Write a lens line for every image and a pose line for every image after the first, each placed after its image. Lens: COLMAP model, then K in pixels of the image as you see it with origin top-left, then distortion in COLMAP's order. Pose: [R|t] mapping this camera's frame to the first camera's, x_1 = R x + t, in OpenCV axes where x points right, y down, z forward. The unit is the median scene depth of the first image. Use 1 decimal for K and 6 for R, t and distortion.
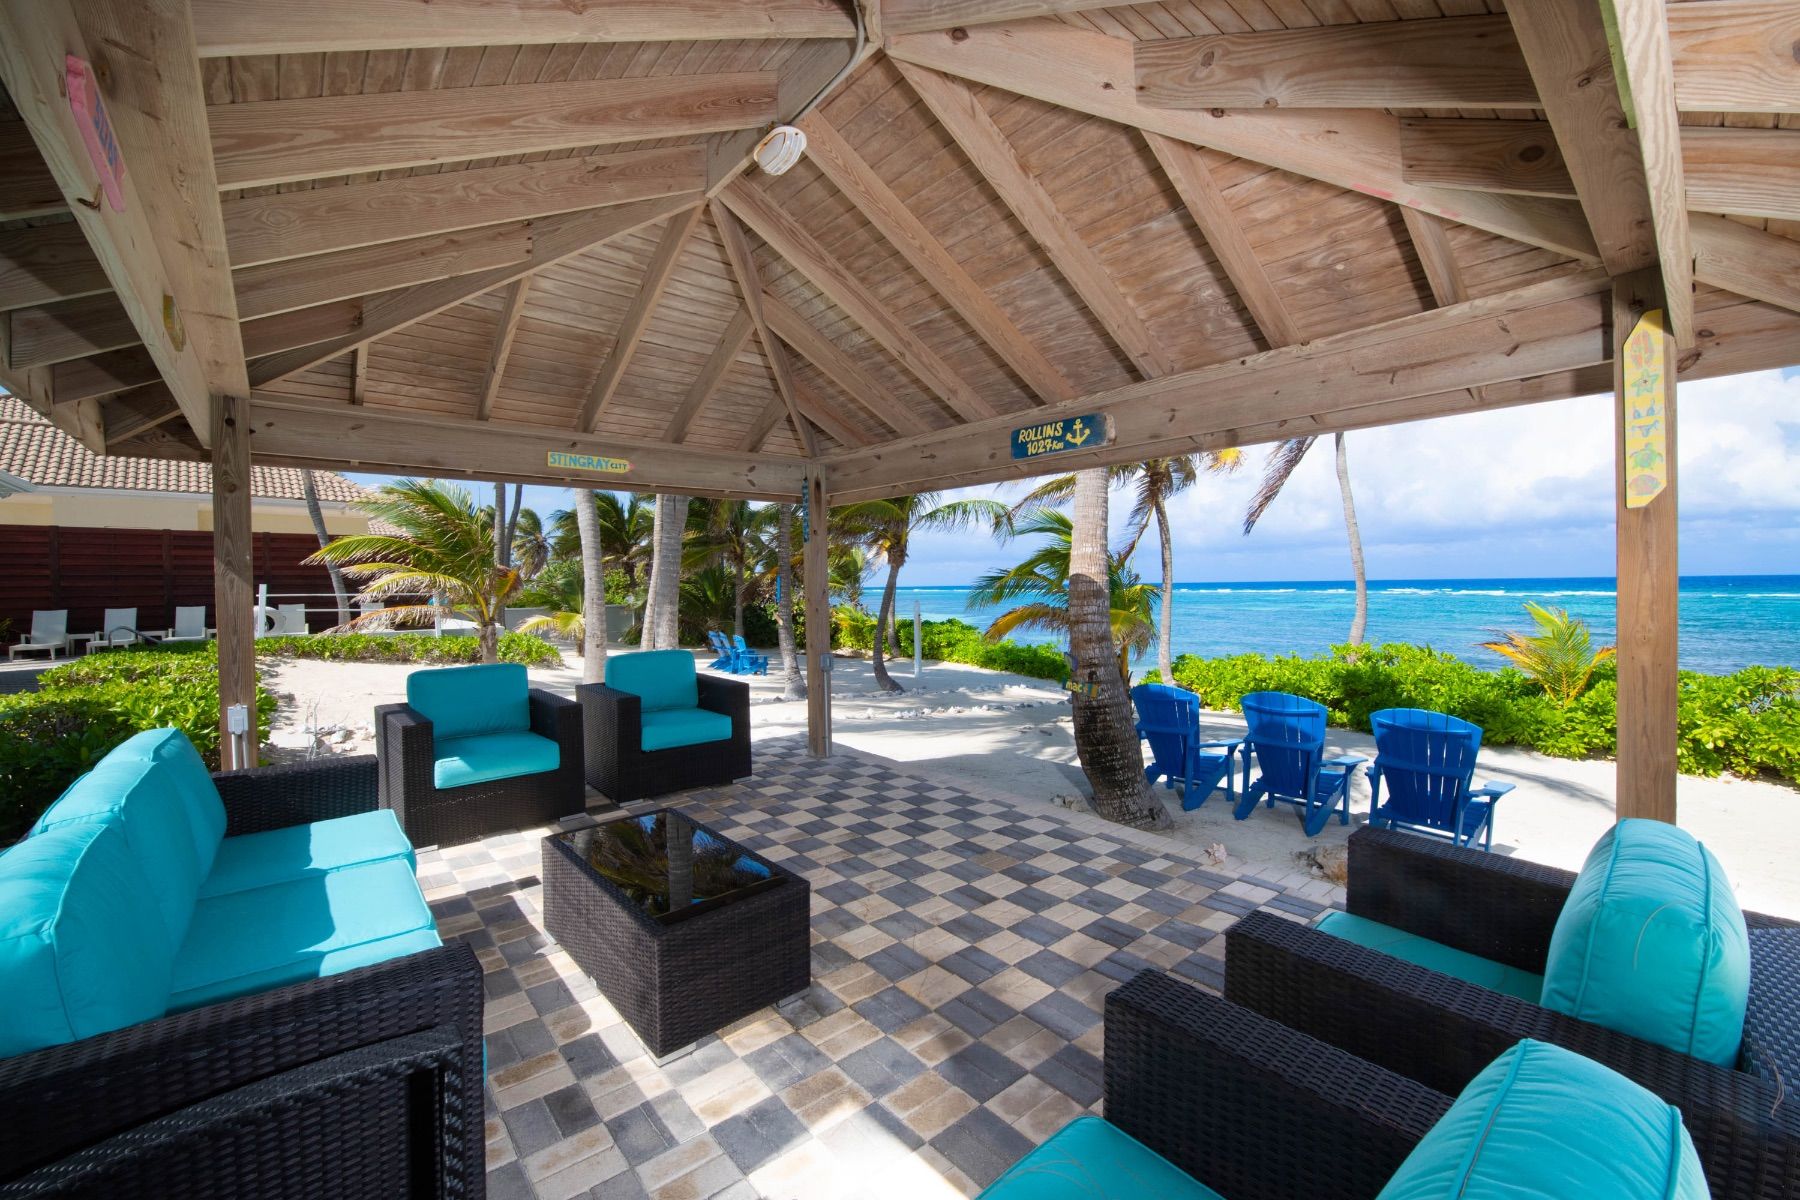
lens RADIAL K [[713.7, 0, 899.0], [0, 713.7, 593.2], [0, 0, 1]] dist [-0.016475, -0.000243]
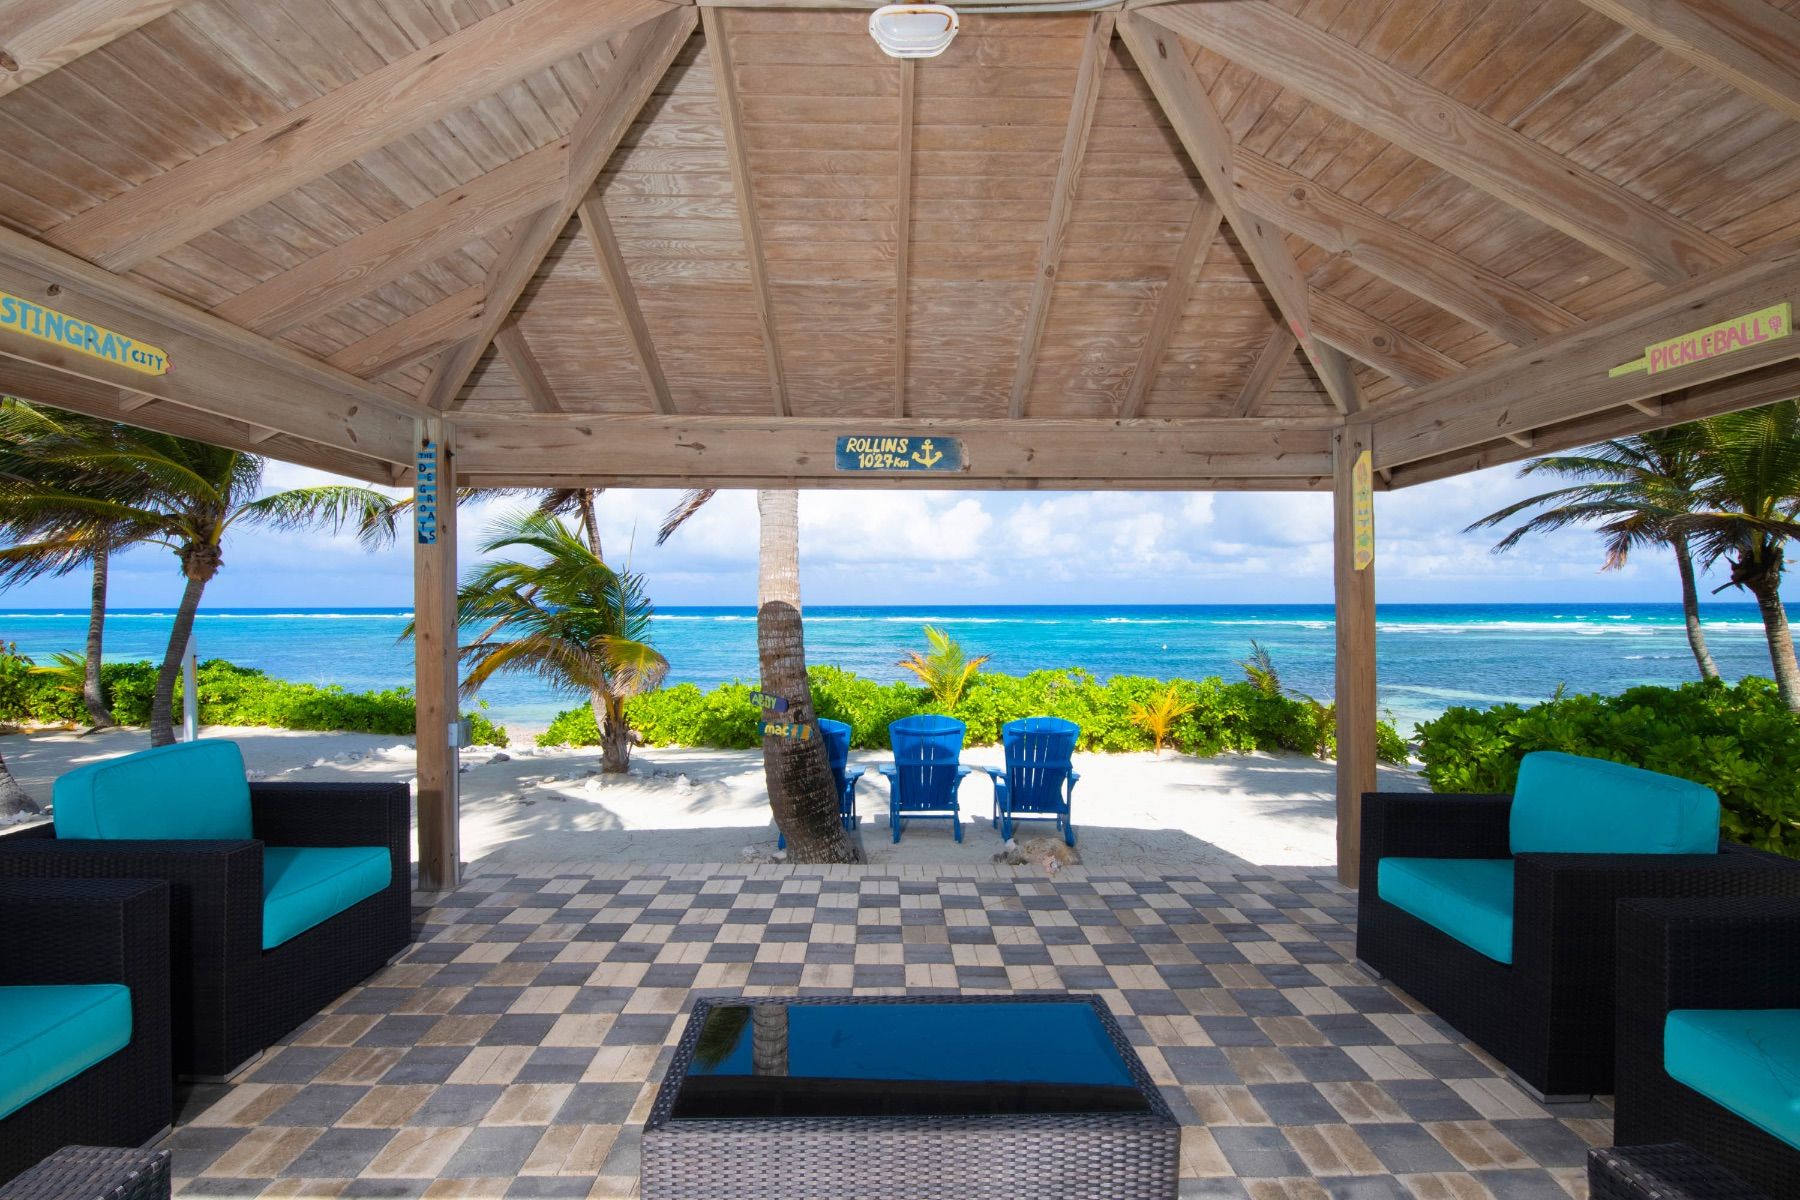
lens RADIAL K [[796.5, 0, 897.4], [0, 796.5, 591.7], [0, 0, 1]] dist [-0.012255, -0.000684]
pose [[0.642855, 0.023305, 0.765633, -0.509457], [0.003157, 0.999448, -0.033073, -0.007129], [-0.765982, 0.023679, 0.642426, 0.316066]]
